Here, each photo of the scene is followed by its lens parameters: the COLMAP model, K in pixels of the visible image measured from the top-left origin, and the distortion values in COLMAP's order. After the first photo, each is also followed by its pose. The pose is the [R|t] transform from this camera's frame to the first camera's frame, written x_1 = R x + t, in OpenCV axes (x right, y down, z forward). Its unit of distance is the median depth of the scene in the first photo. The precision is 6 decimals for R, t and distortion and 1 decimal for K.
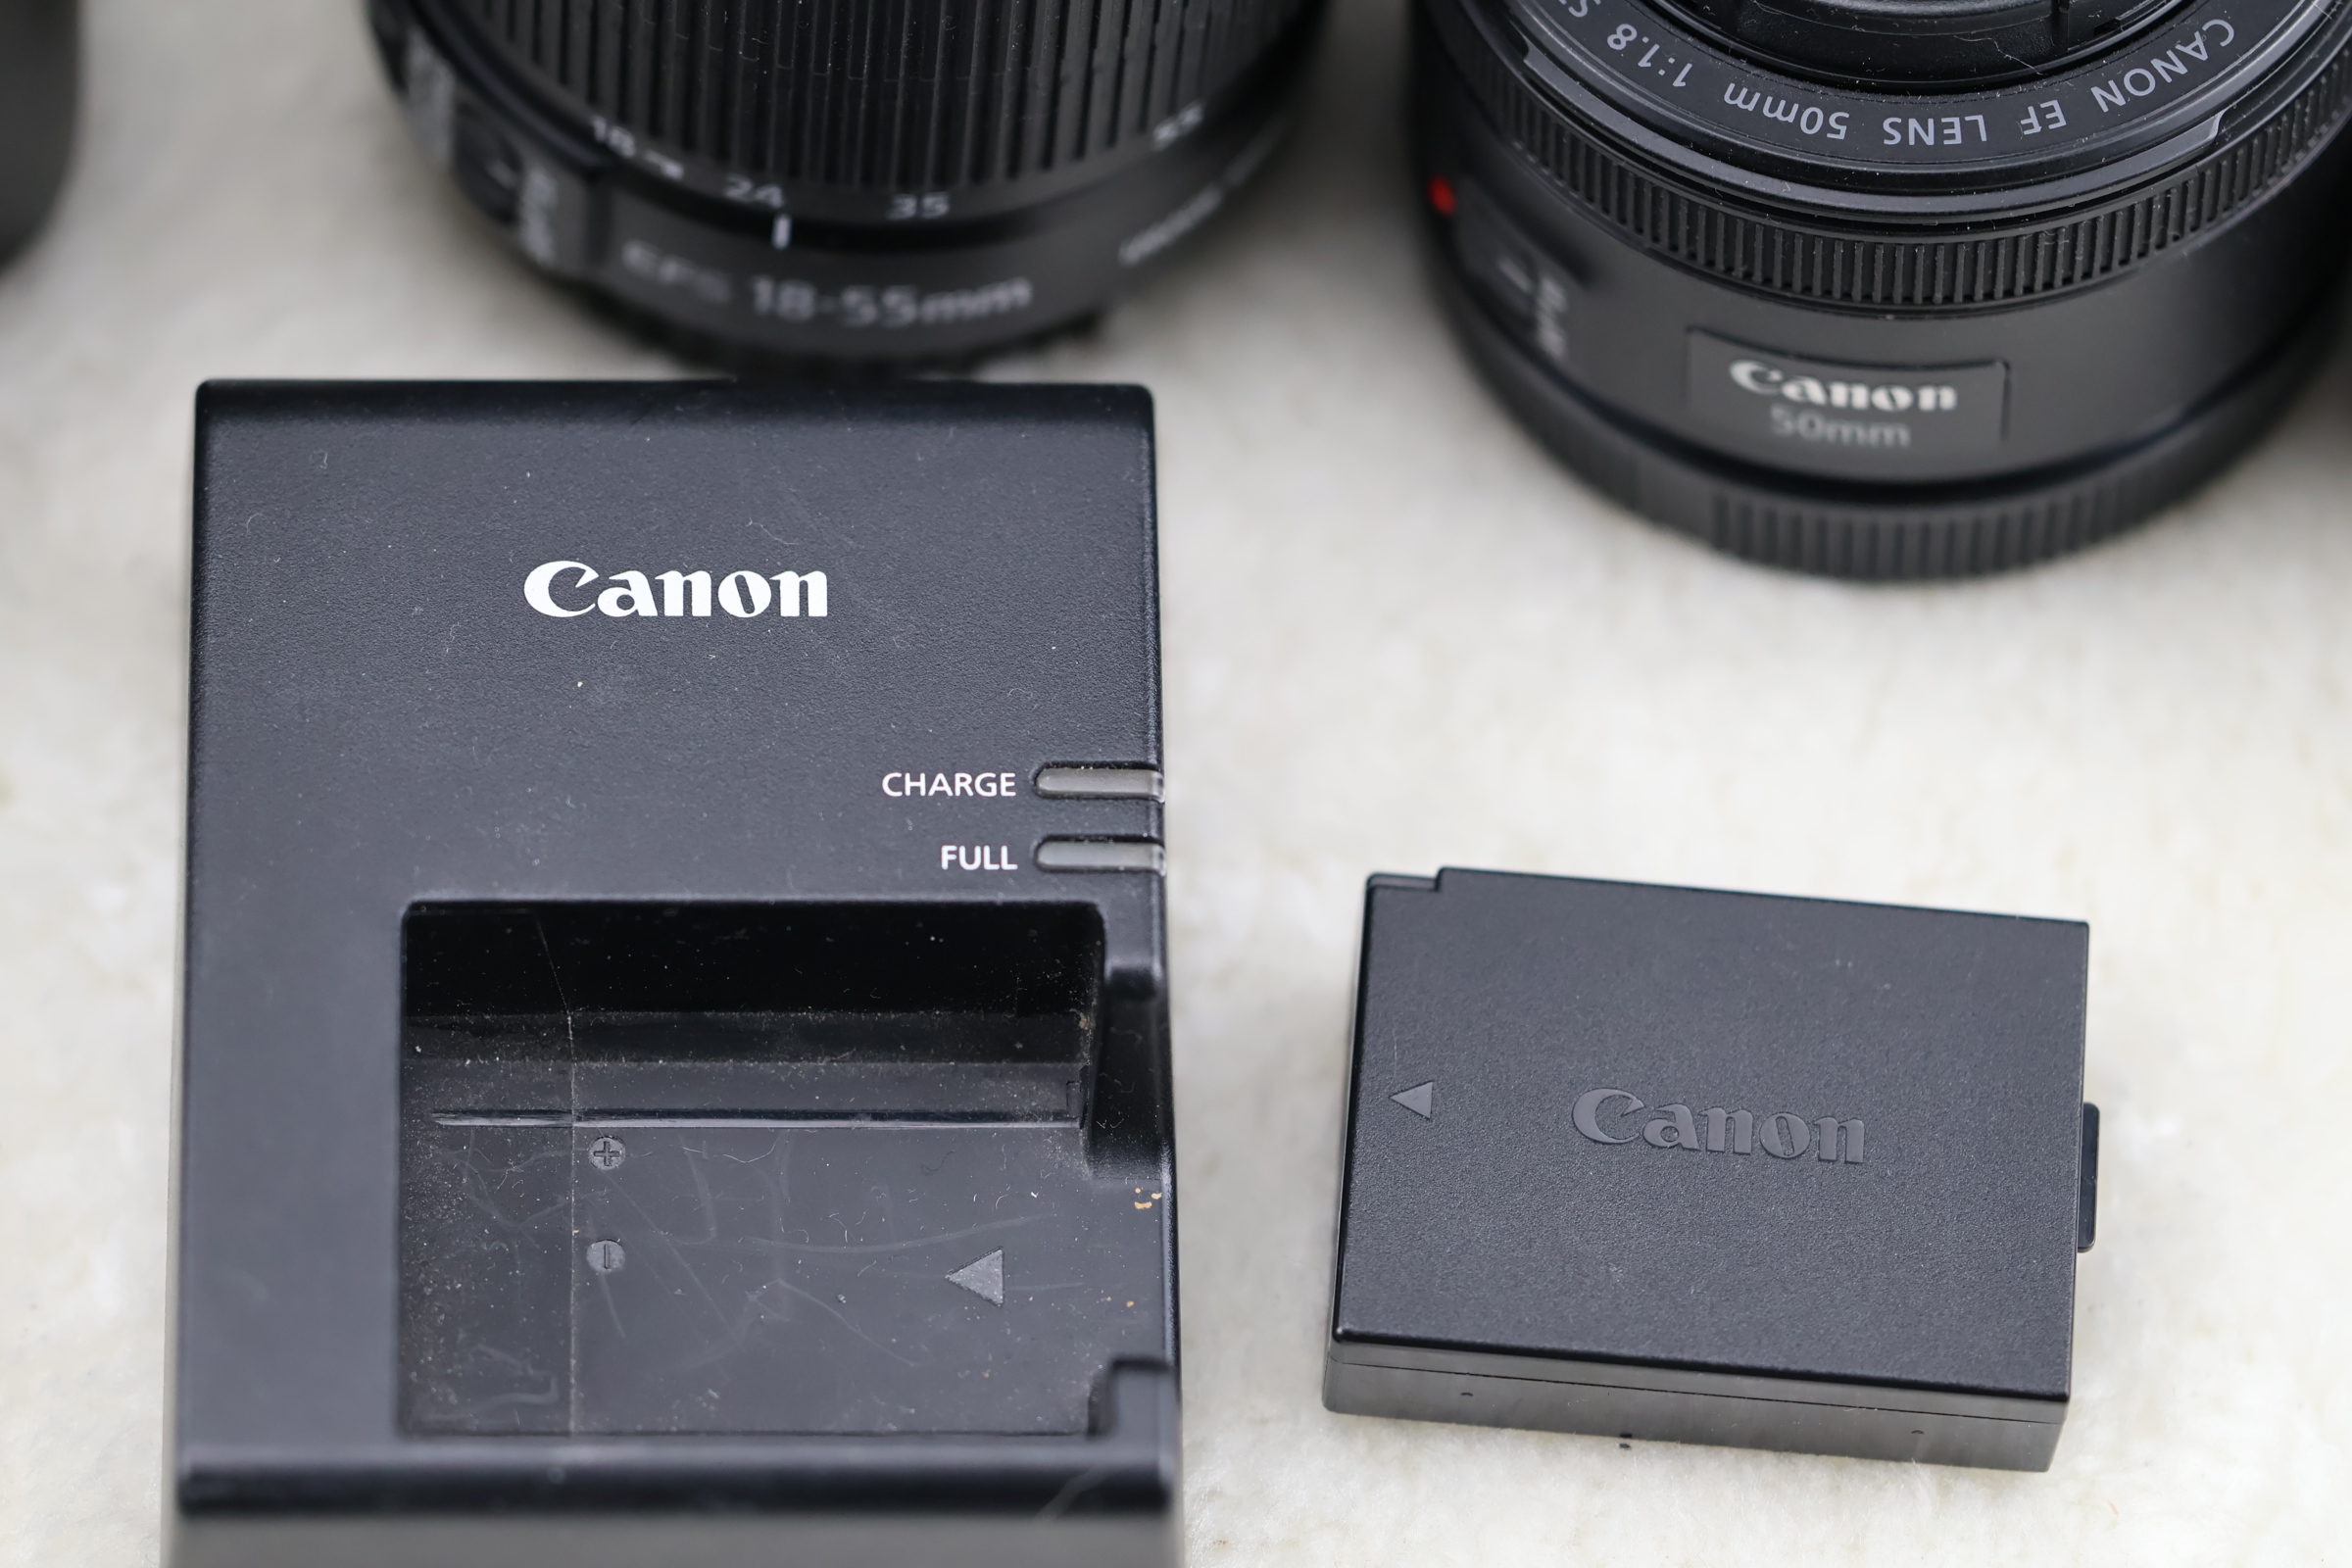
lens RADIAL K [[11461.8, 0, 1089.2], [0, 11461.8, 780.7], [0, 0, 1]] dist [0.214289, 1.639377]
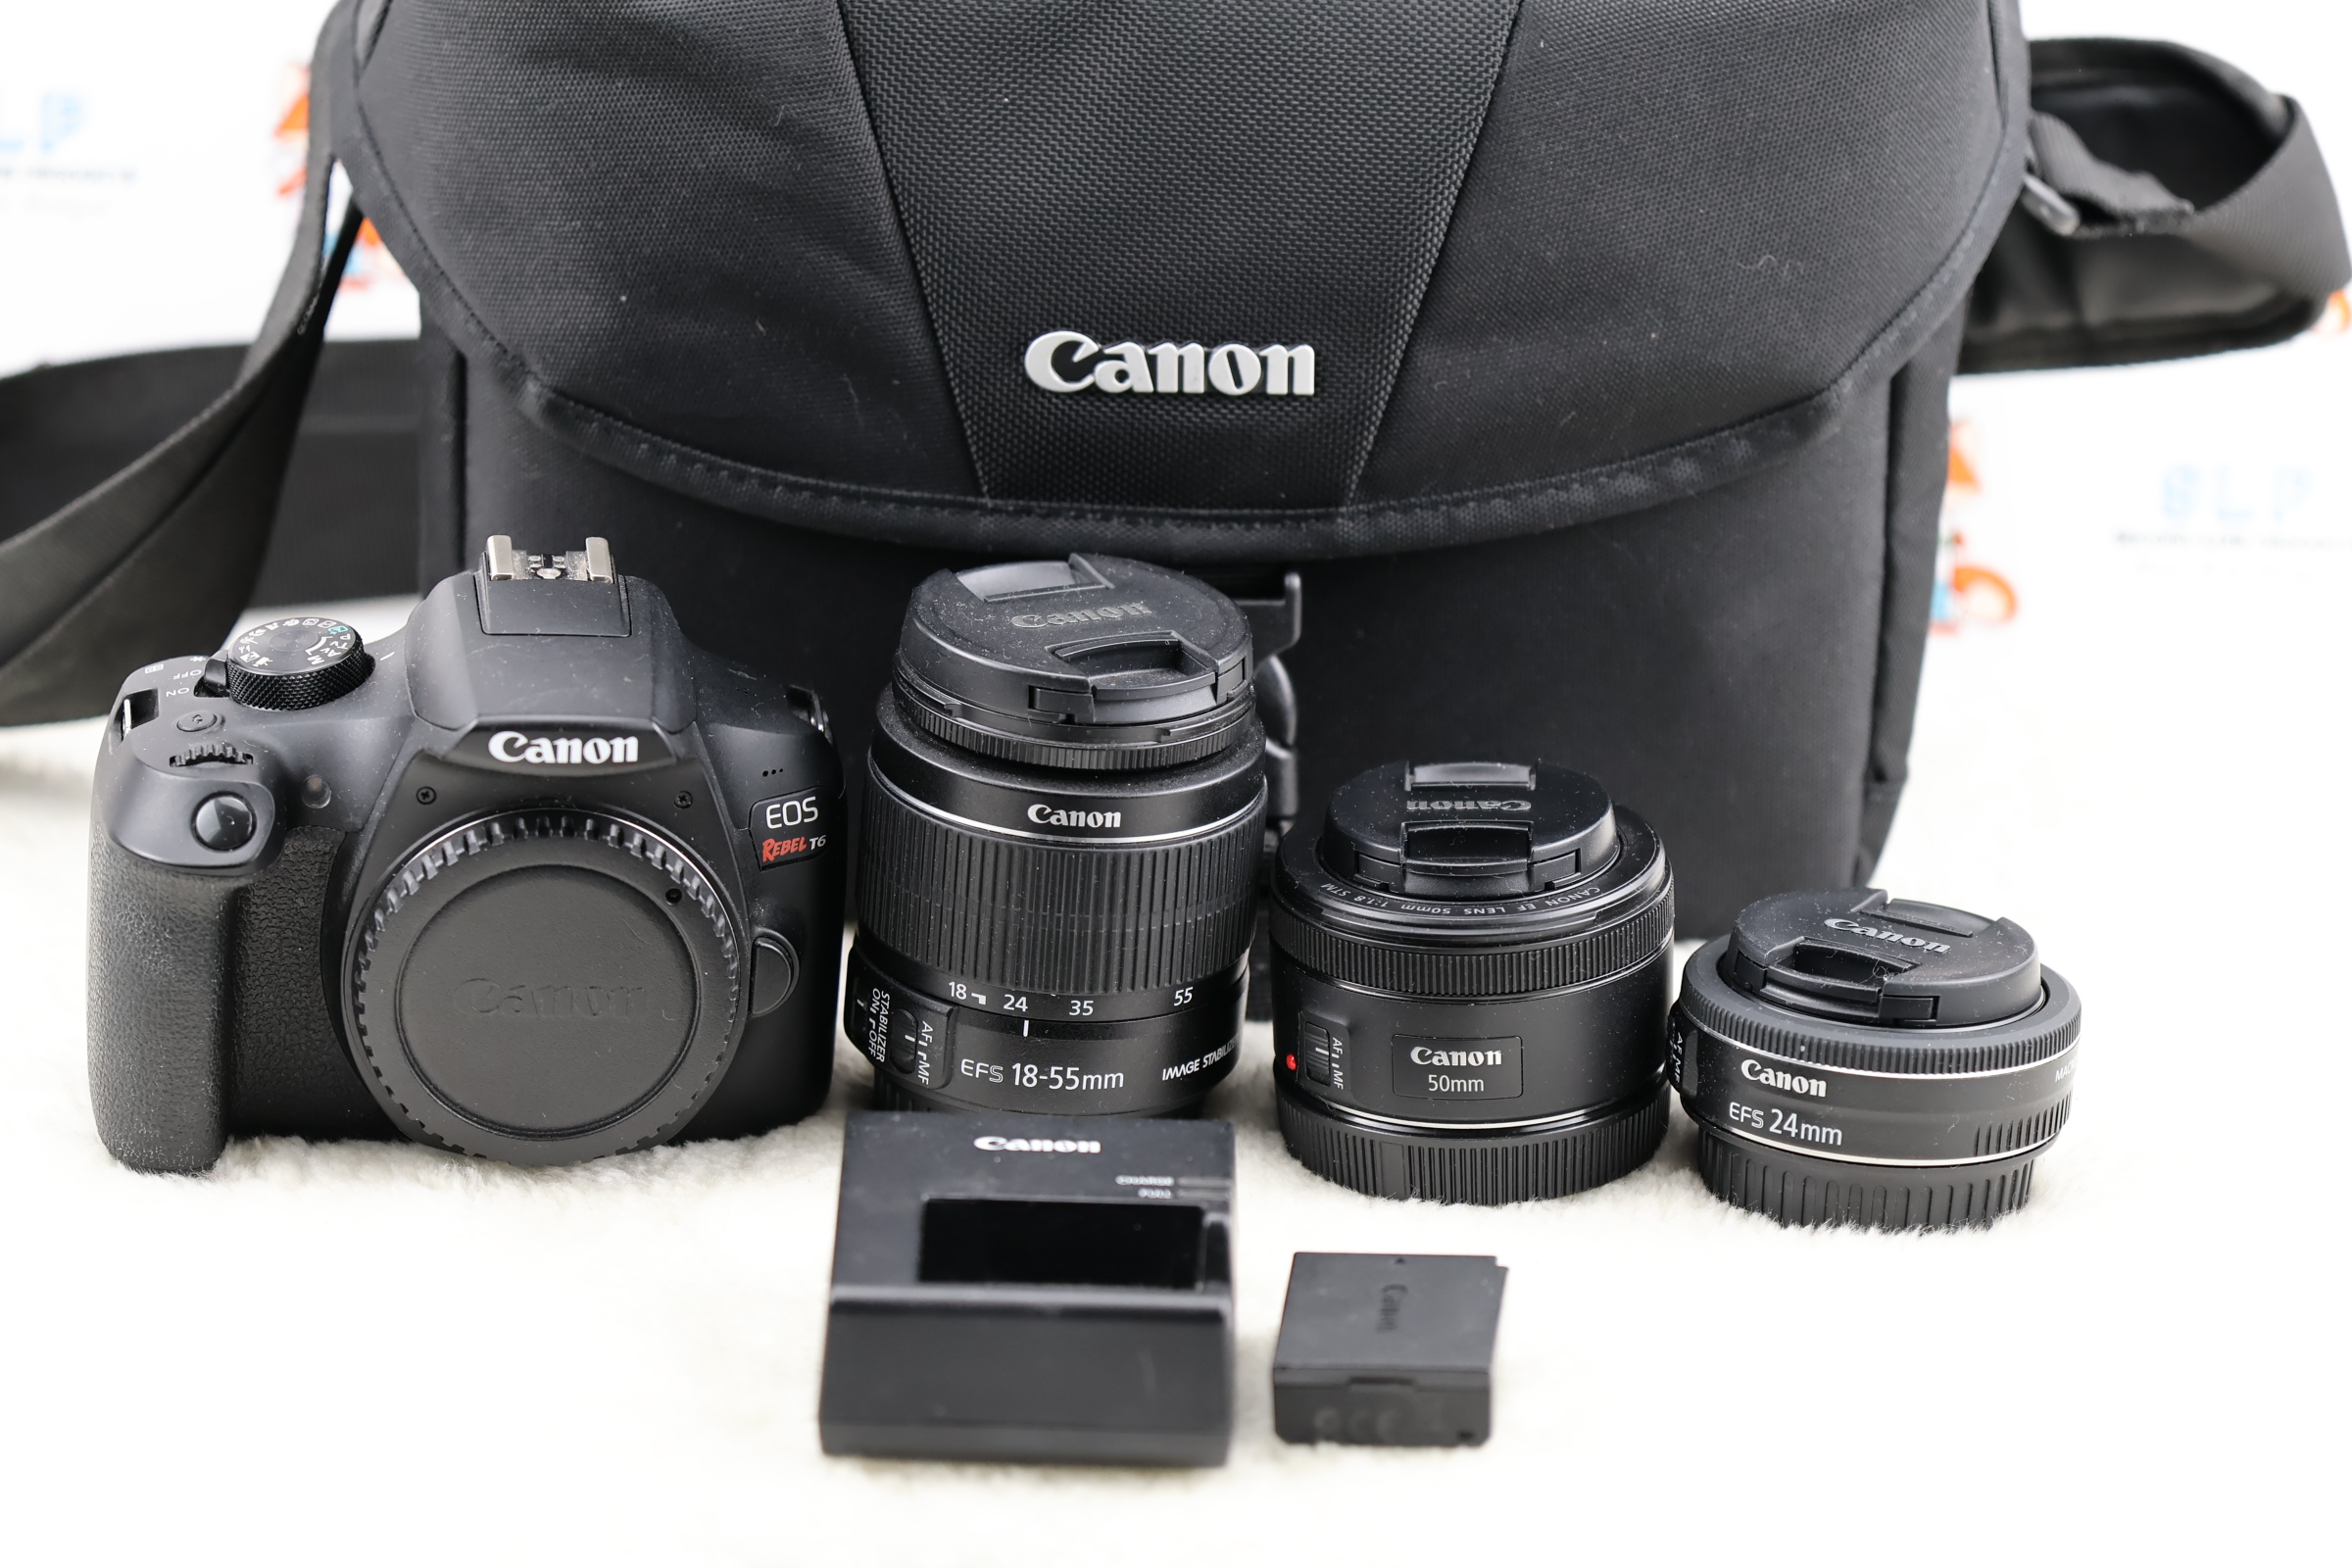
lens RADIAL K [[11461.8, 0, 1089.2], [0, 11461.8, 780.7], [0, 0, 1]] dist [0.214289, 1.639377]
pose [[0.999151, -0.012746, 0.039172, -0.112160], [0.034545, 0.777264, -0.628226, 1.503606], [-0.022440, 0.629046, 0.777044, -0.981854]]
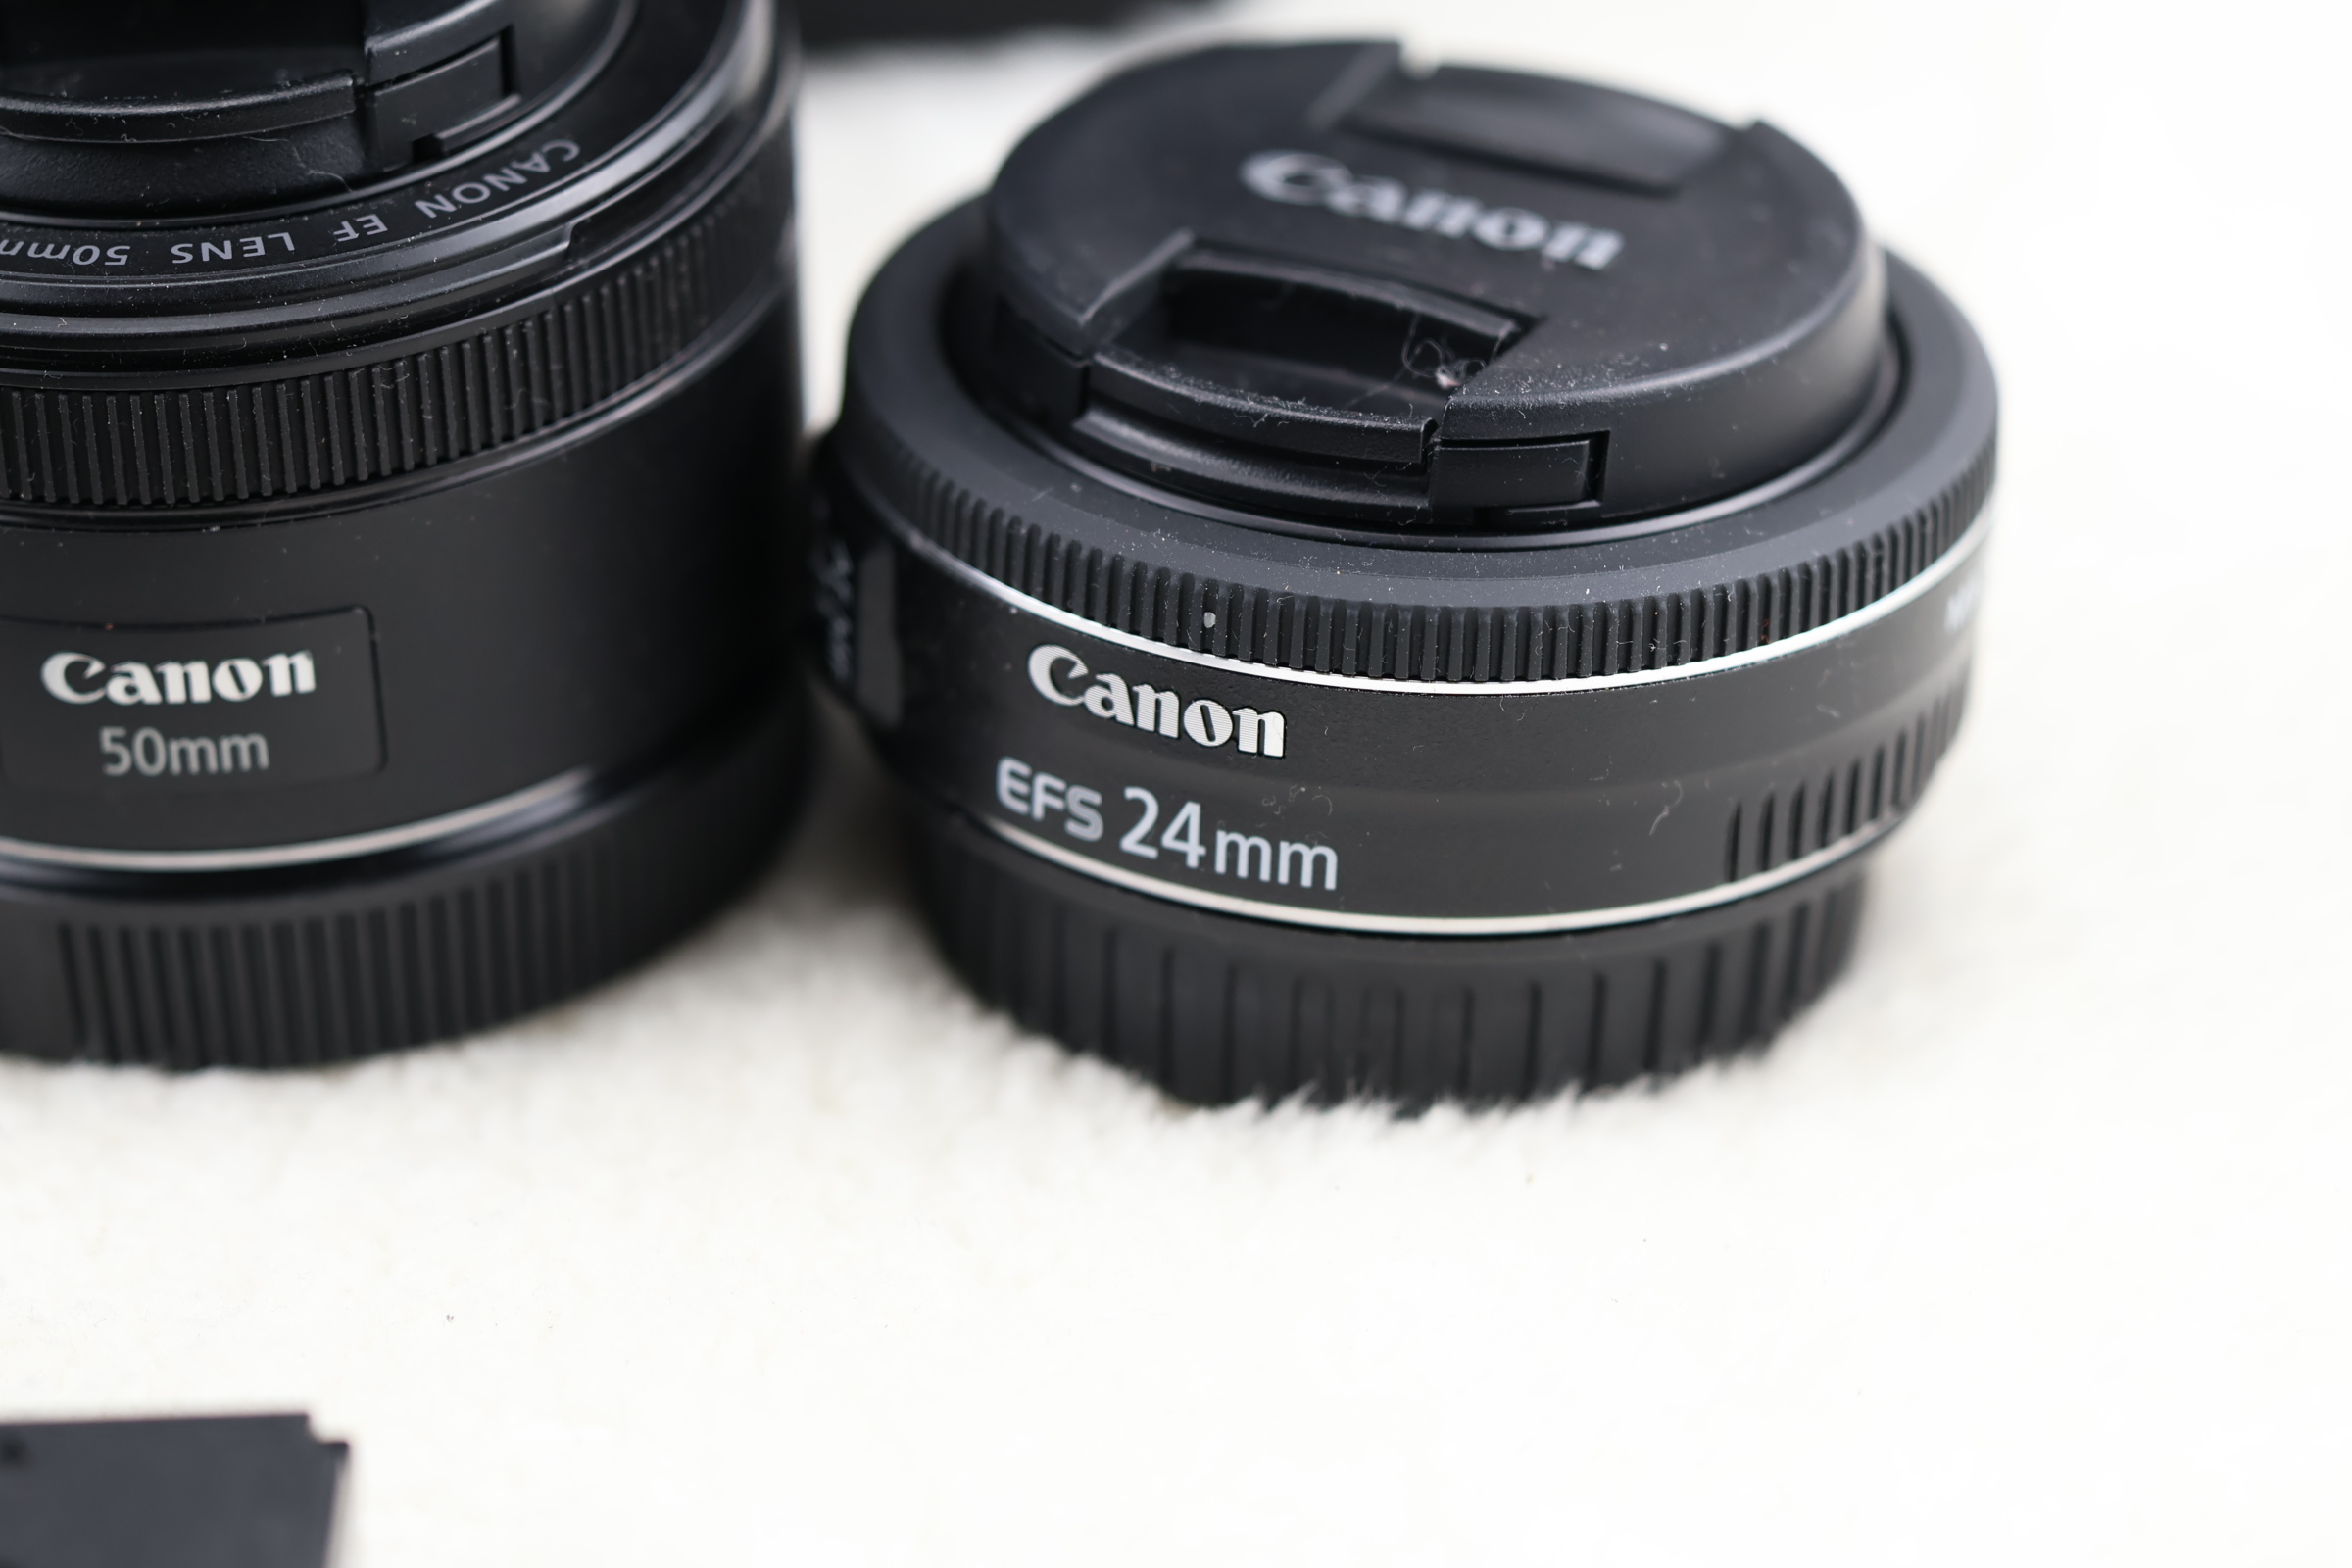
lens RADIAL K [[11461.8, 0, 1089.2], [0, 11461.8, 780.7], [0, 0, 1]] dist [0.214289, 1.639377]
pose [[0.991491, -0.082901, 0.100363, 0.047948], [0.120692, 0.874301, -0.470140, 0.378555], [-0.048773, 0.478252, 0.876867, 0.276574]]
